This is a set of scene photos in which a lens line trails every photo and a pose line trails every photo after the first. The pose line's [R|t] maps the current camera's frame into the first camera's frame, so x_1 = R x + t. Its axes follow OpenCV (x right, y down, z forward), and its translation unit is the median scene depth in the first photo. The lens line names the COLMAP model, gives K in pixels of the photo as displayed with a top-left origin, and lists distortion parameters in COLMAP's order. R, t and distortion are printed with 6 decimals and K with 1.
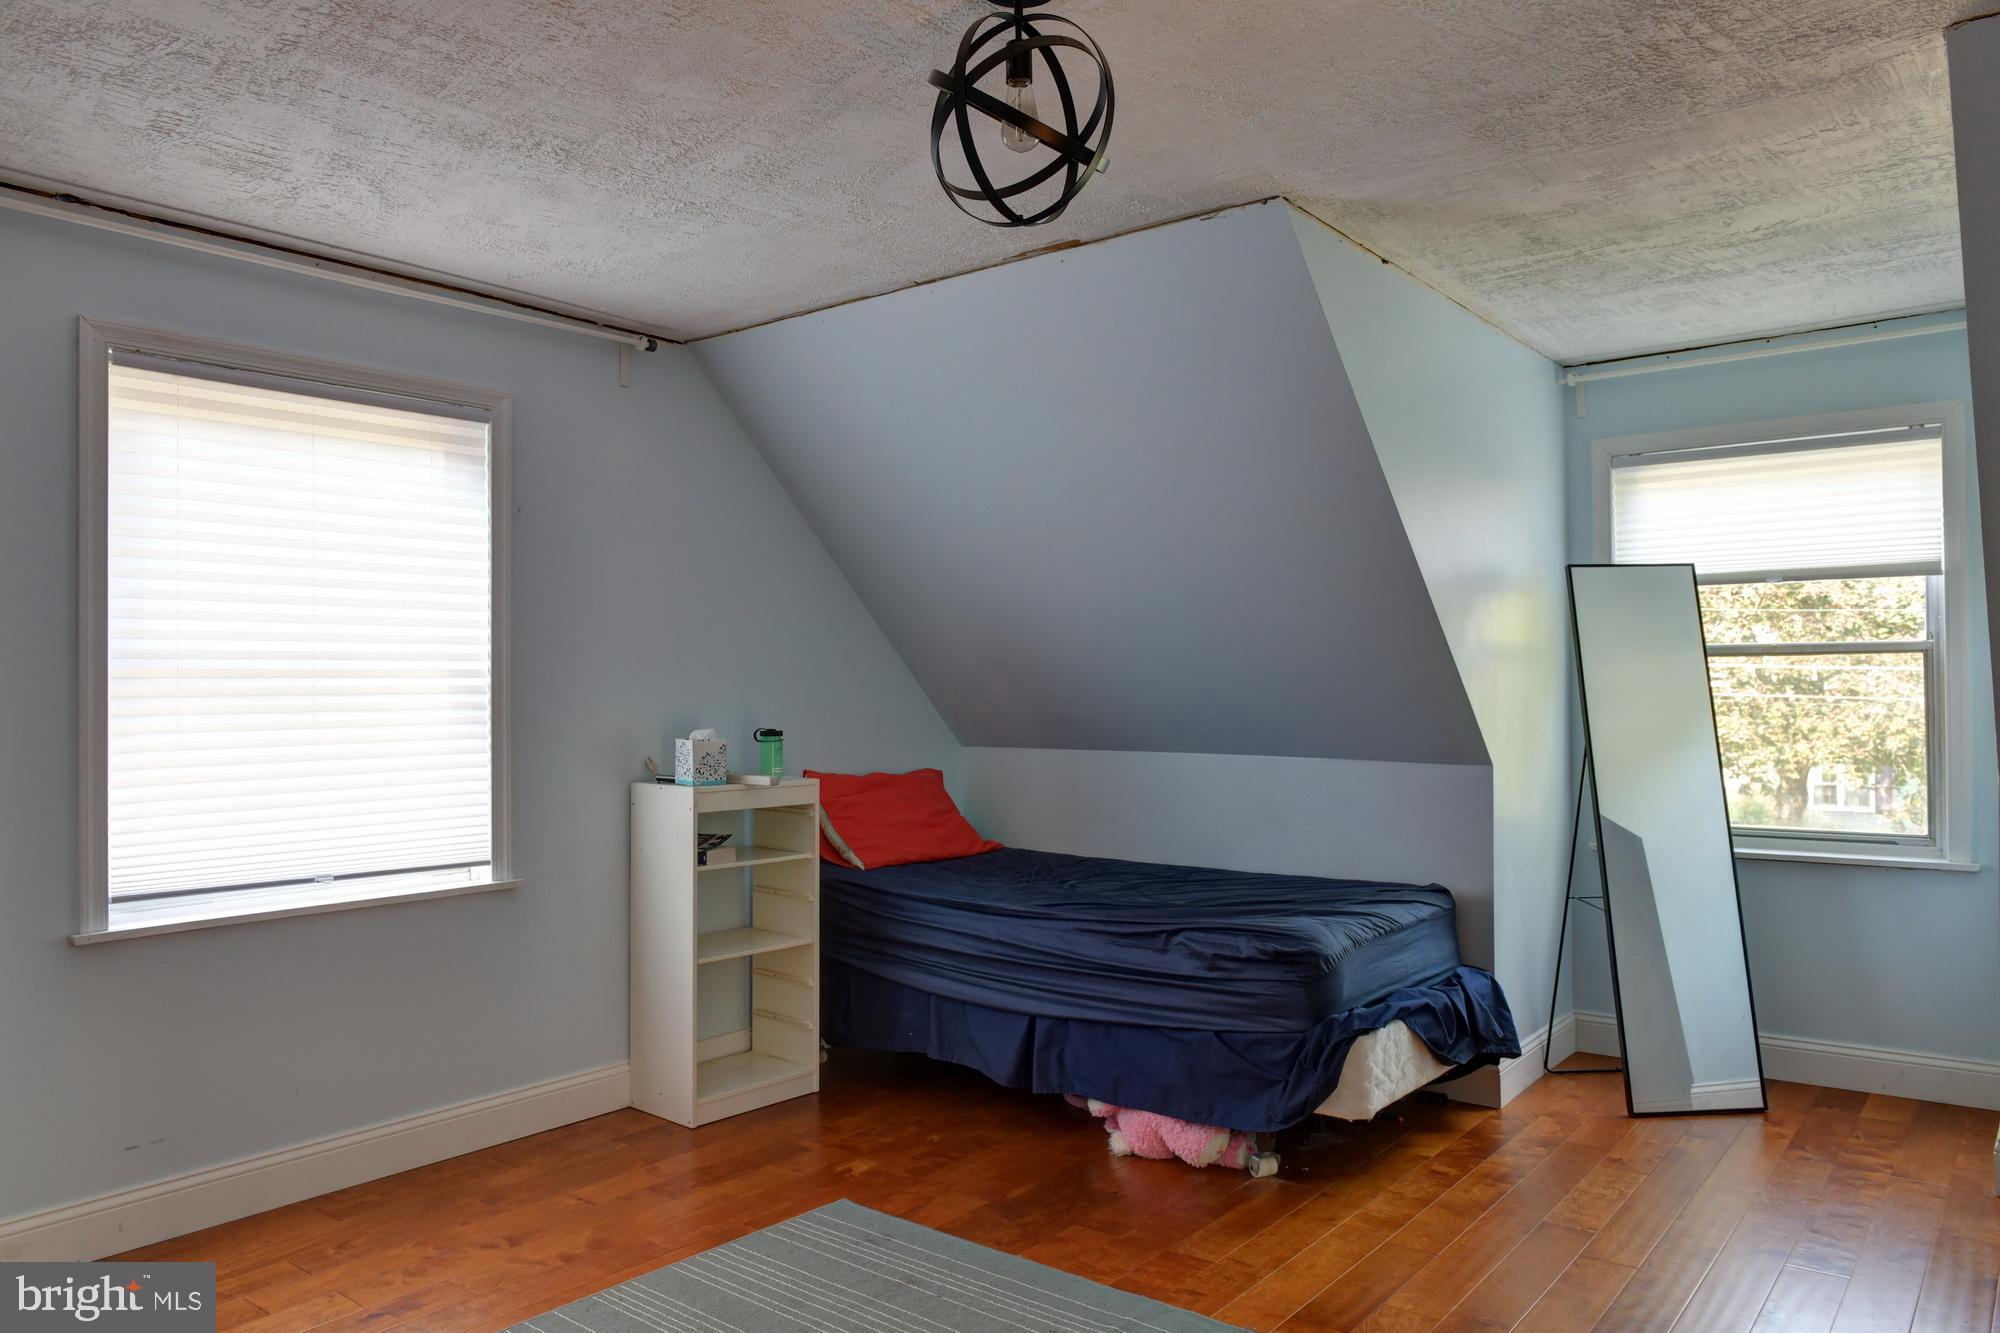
lens RADIAL K [[1378.0, 0, 1000.0], [0, 1378.0, 666.5], [0, 0, 1]] dist [-0.008288, -0.005281]
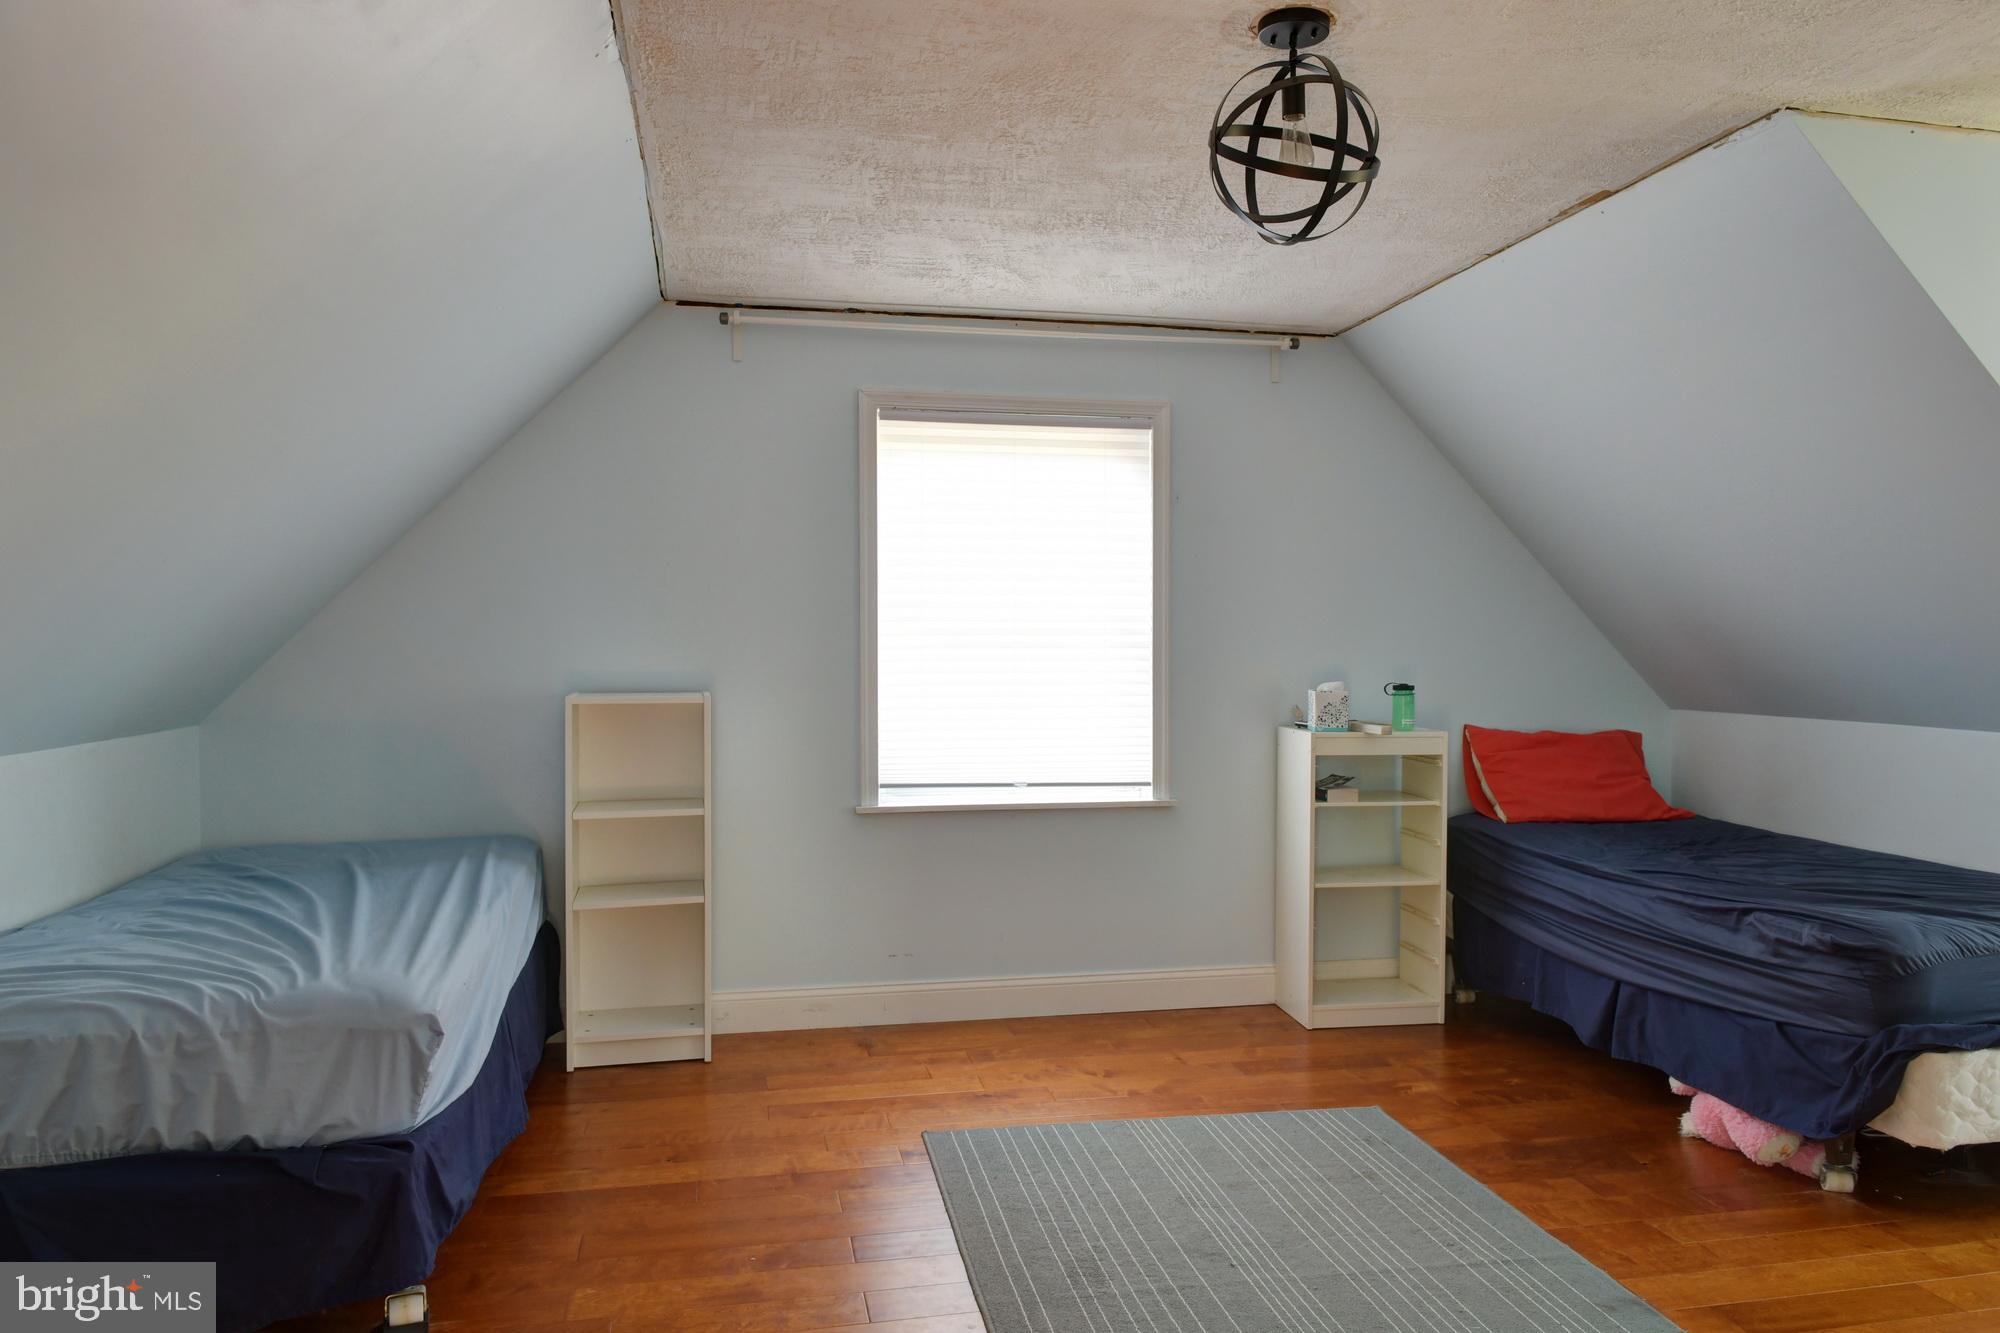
lens RADIAL K [[1353.0, 0, 1011.4], [0, 1353.0, 667.9], [0, 0, 1]] dist [-0.009579, -0.005935]
pose [[0.763954, 0.018984, -0.644991, 0.334746], [0.001752, 0.999502, 0.031494, -0.001228], [0.645268, -0.025189, 0.763541, -0.012424]]
